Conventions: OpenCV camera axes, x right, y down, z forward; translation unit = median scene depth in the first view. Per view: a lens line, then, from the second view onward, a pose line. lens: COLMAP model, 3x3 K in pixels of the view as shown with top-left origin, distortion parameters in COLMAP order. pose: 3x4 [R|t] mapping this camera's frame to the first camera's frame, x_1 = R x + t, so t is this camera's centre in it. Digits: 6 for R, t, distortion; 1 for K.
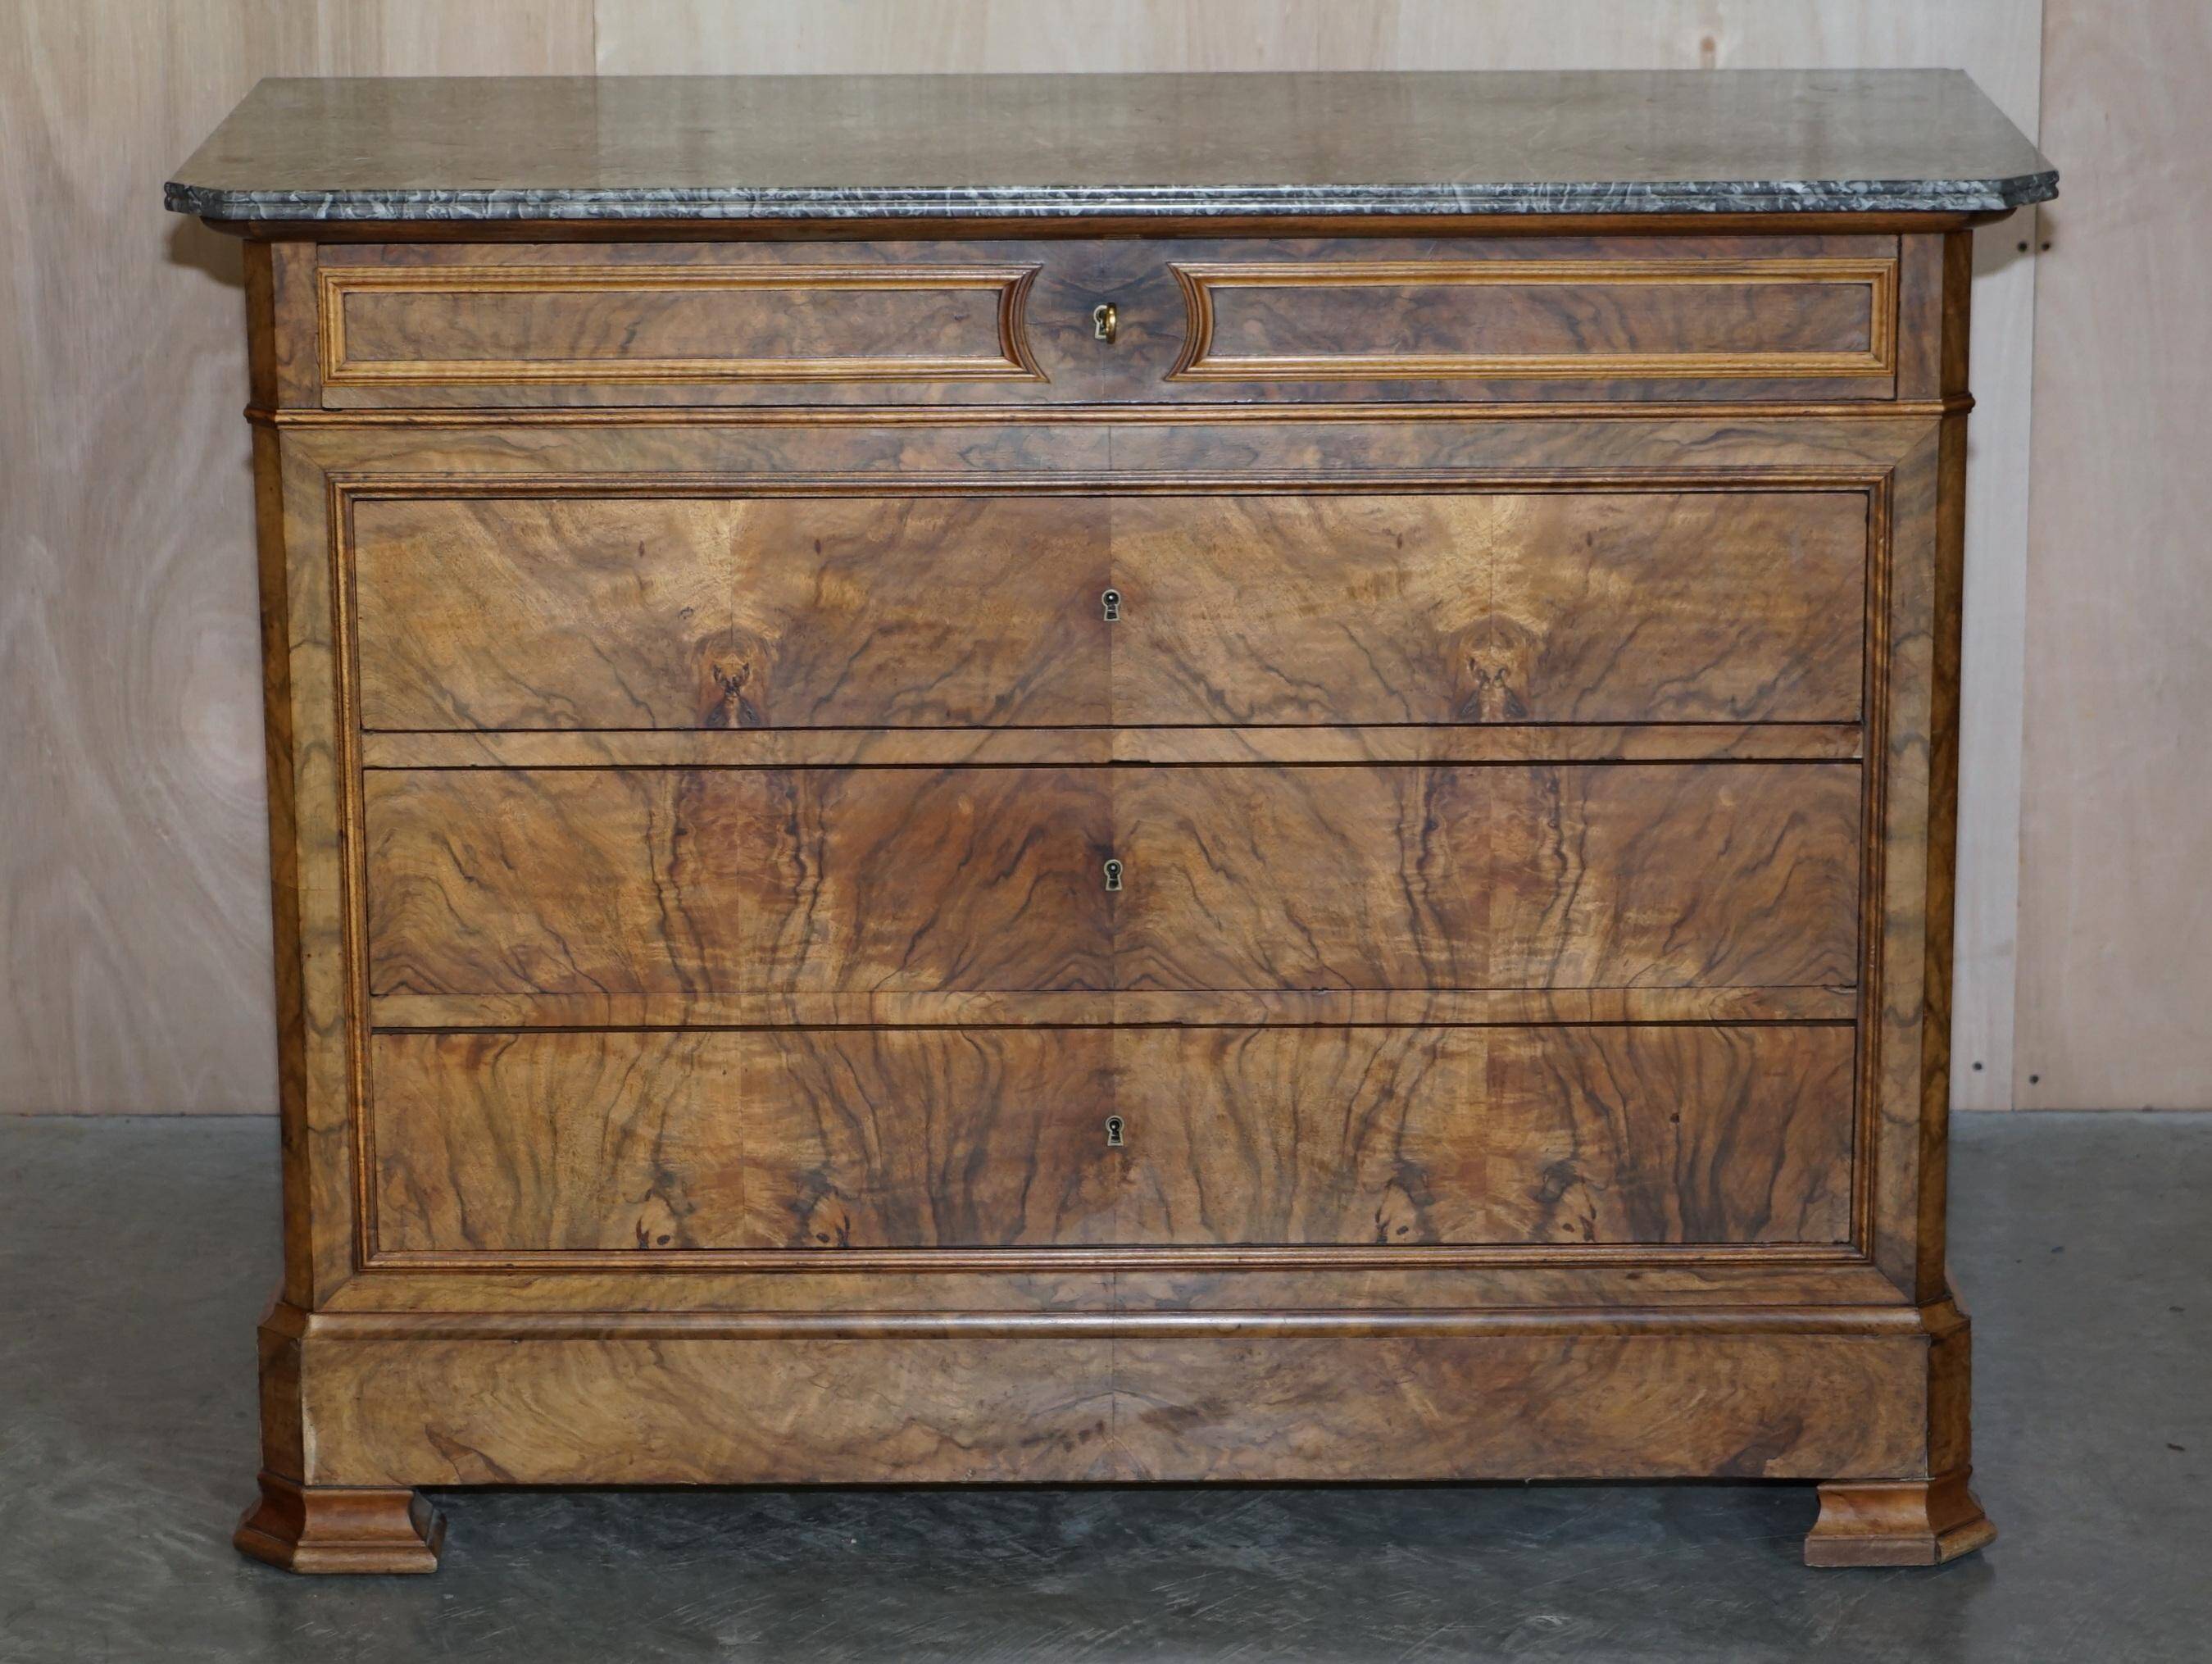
lens RADIAL K [[7990.9, 0, 1203.1], [0, 7990.9, 854.5], [0, 0, 1]] dist [-0.016617, 0.000000]
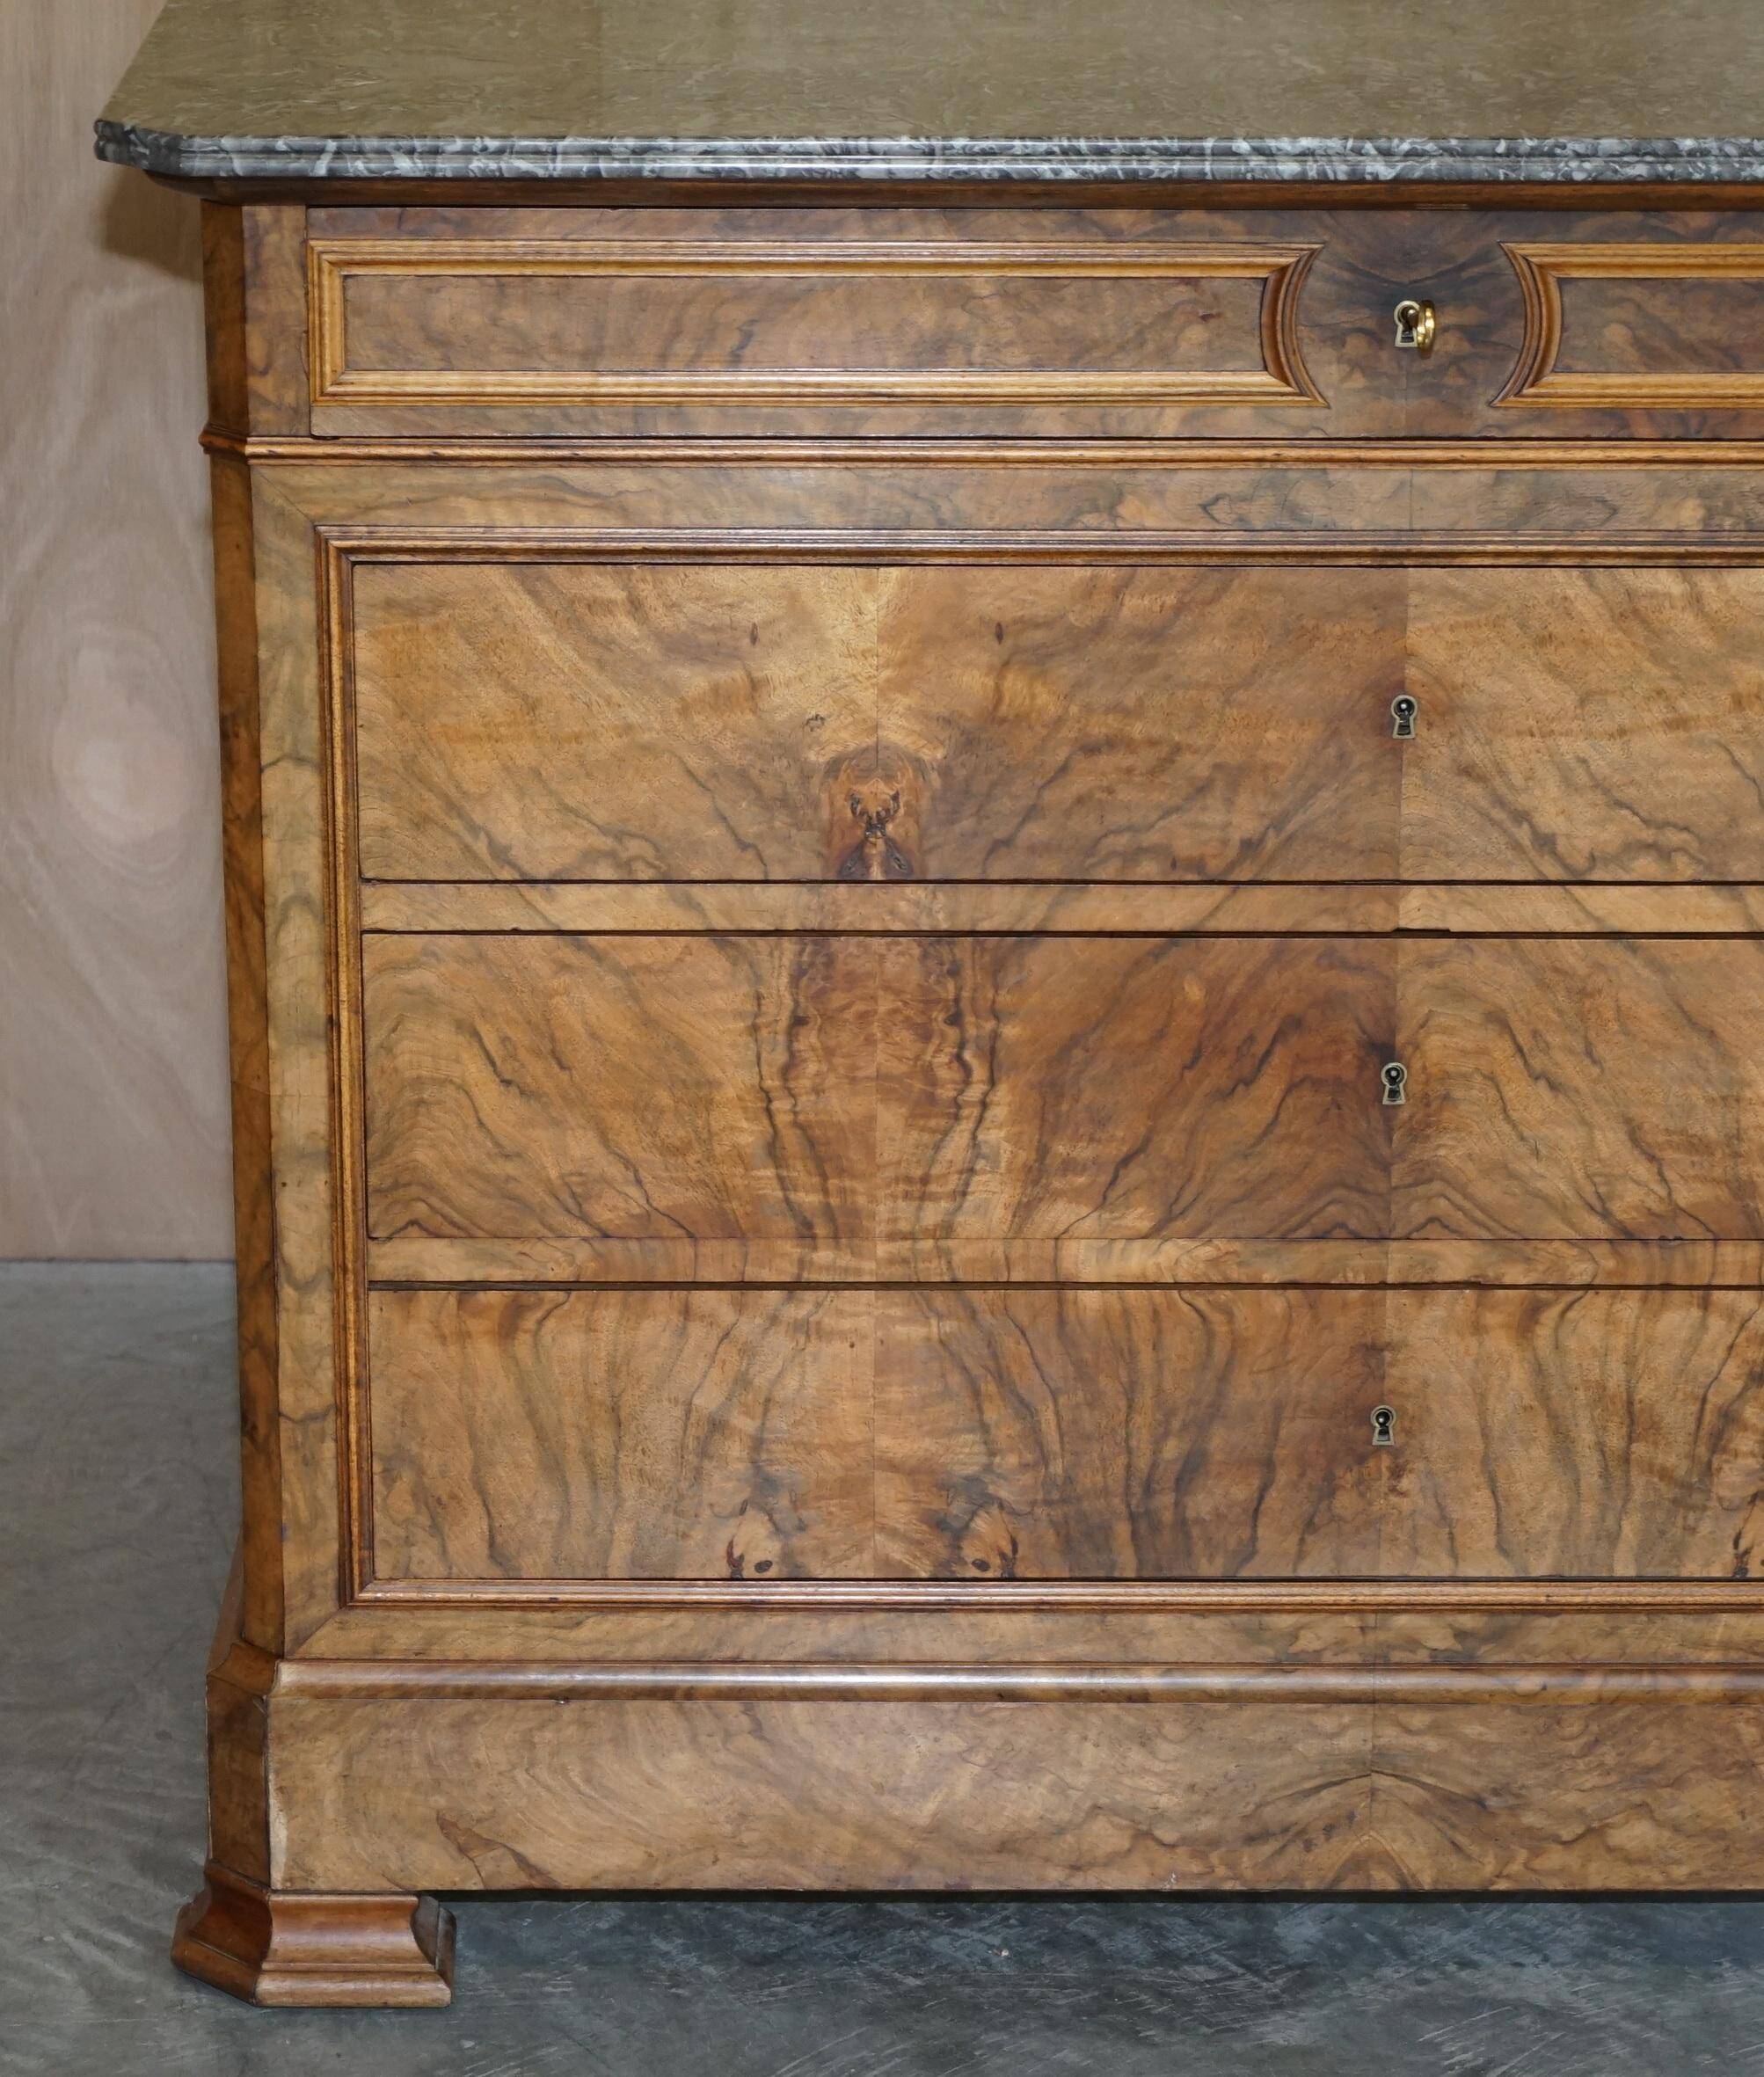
lens RADIAL K [[7346.9, 0, 886.5], [0, 7346.9, 1137.5], [0, 0, 1]] dist [-0.025096, 0.000000]
pose [[0.999910, 0.006715, 0.011649, -0.065044], [-0.007613, 0.996860, 0.078823, -0.044782], [-0.011083, -0.078905, 0.996821, 0.334023]]
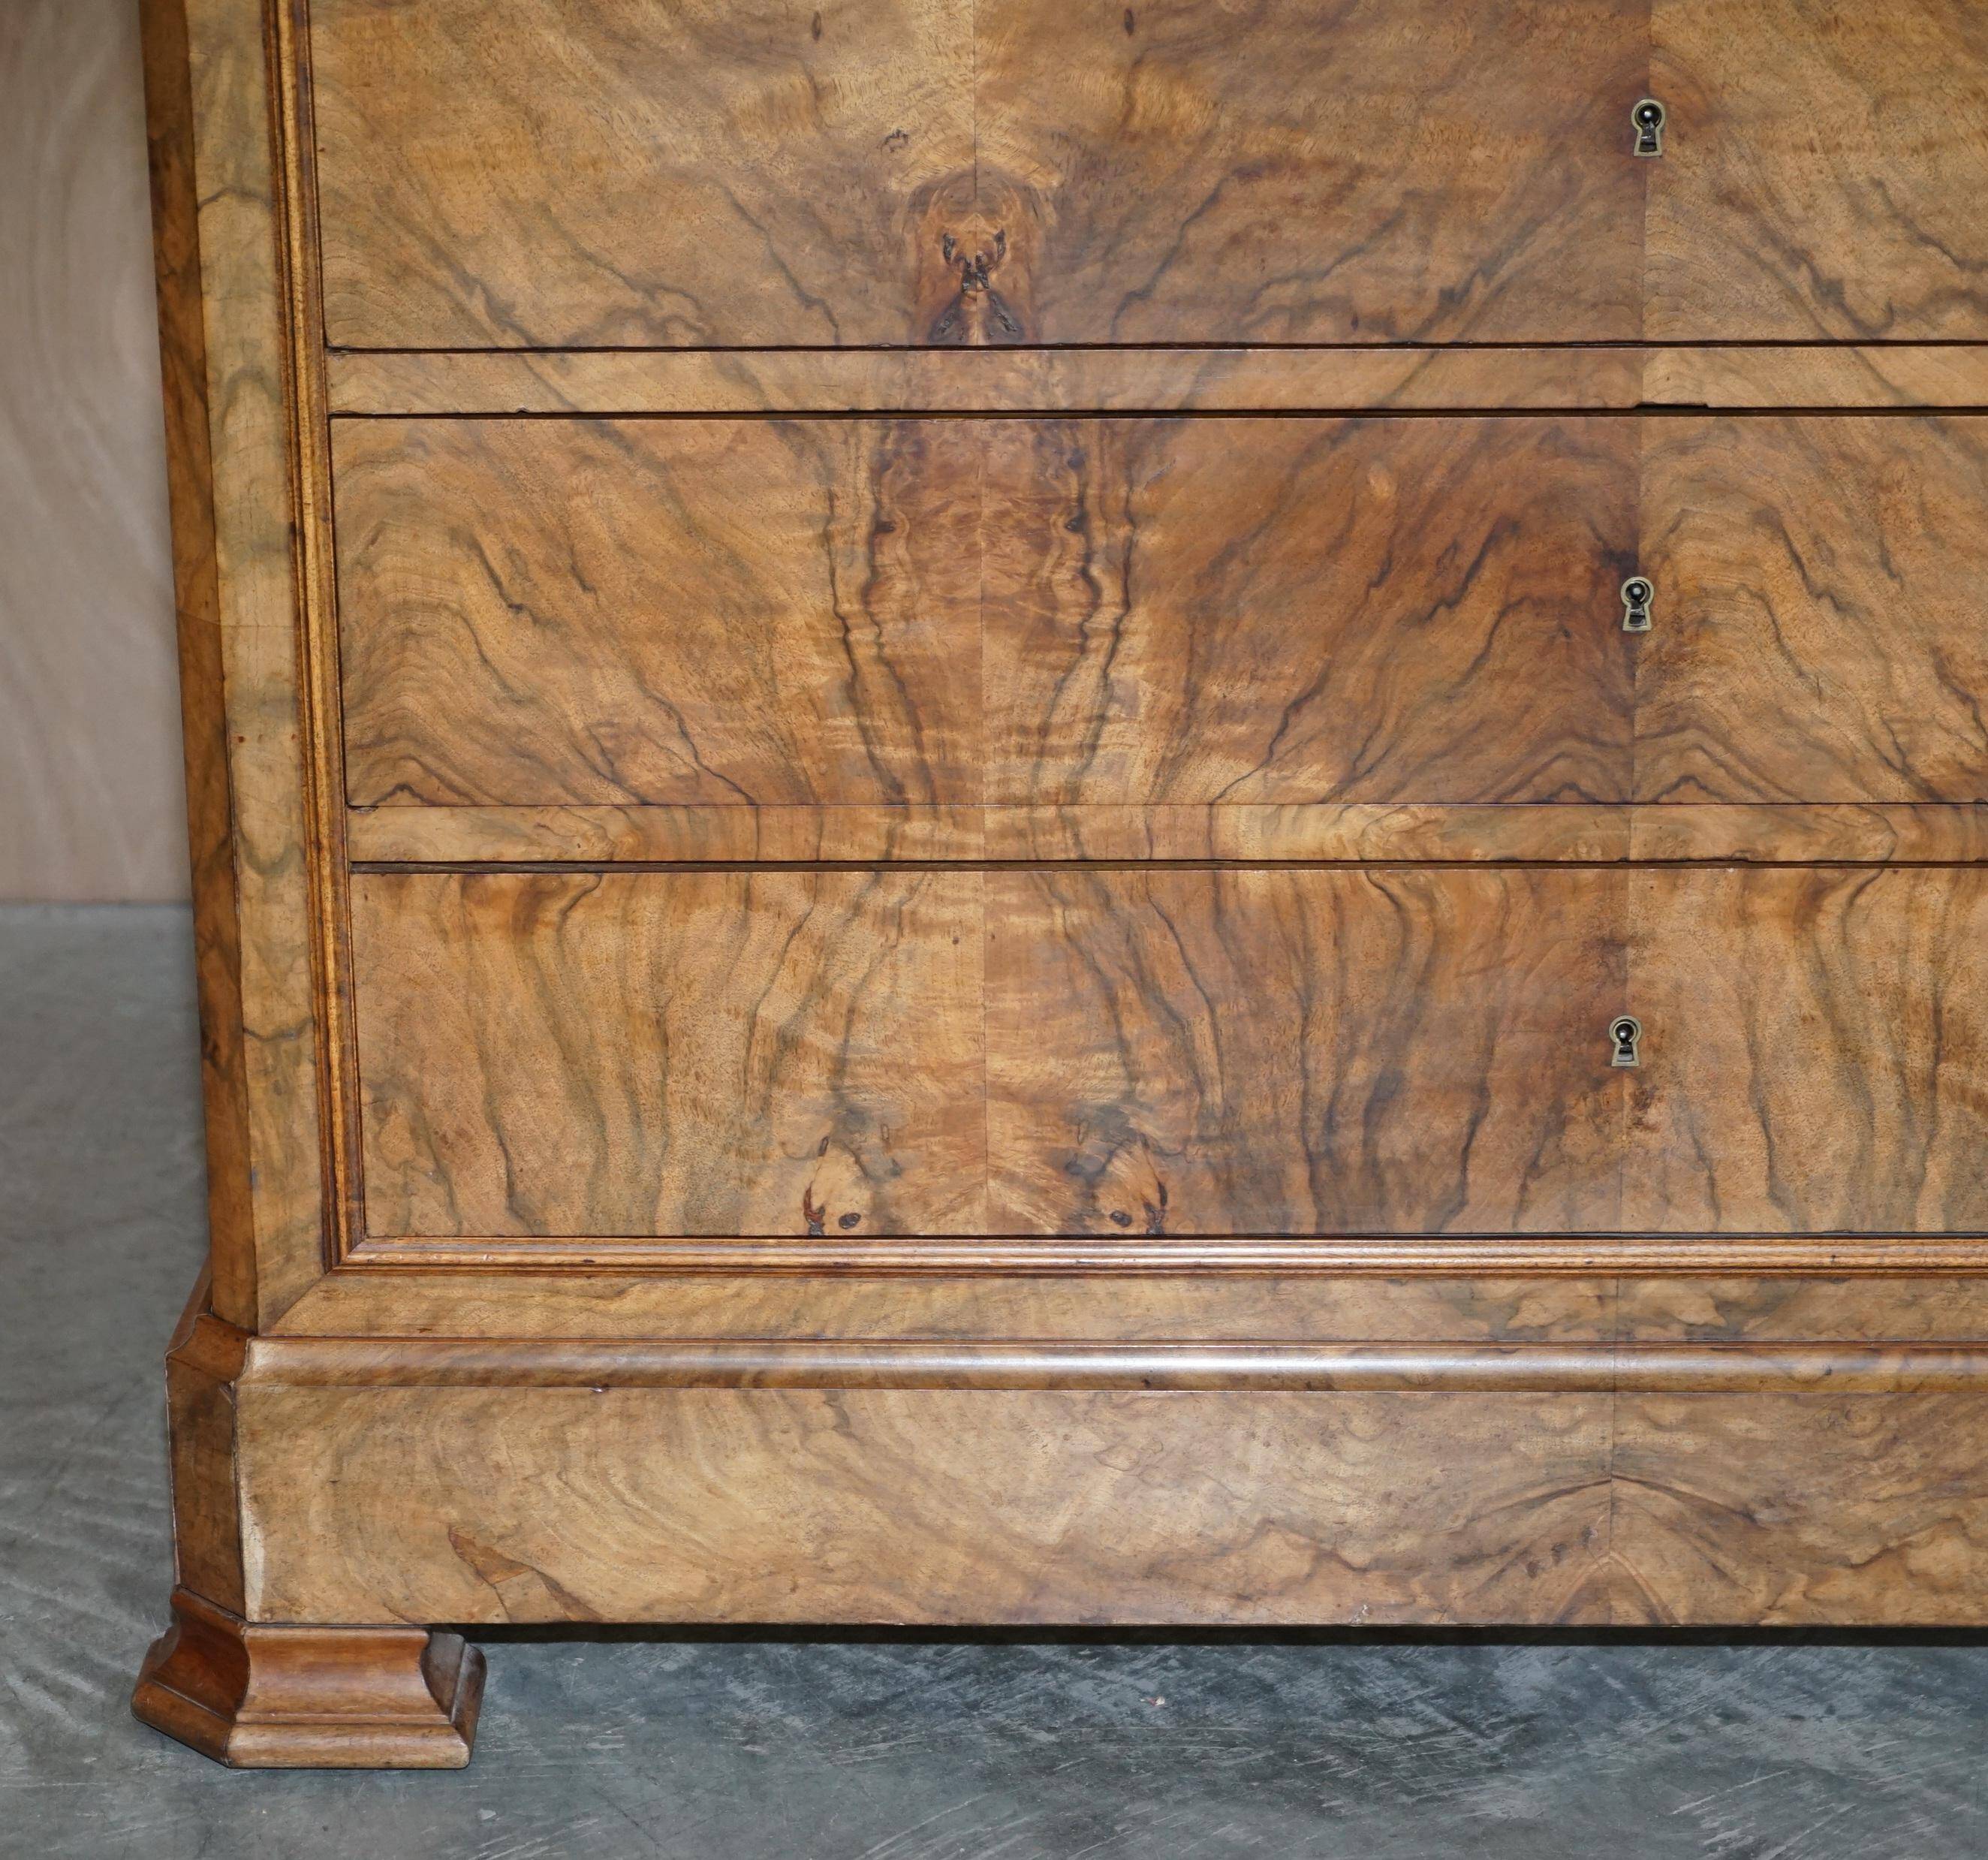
lens RADIAL K [[6348.5, 0, 970.3], [0, 6348.5, 985.7], [0, 0, 1]] dist [-0.006812, 0.000000]
pose [[0.999567, 0.004098, -0.029149, -0.045595], [-0.001639, 0.996473, 0.083904, -0.008264], [0.029390, -0.083820, 0.996047, 0.542247]]
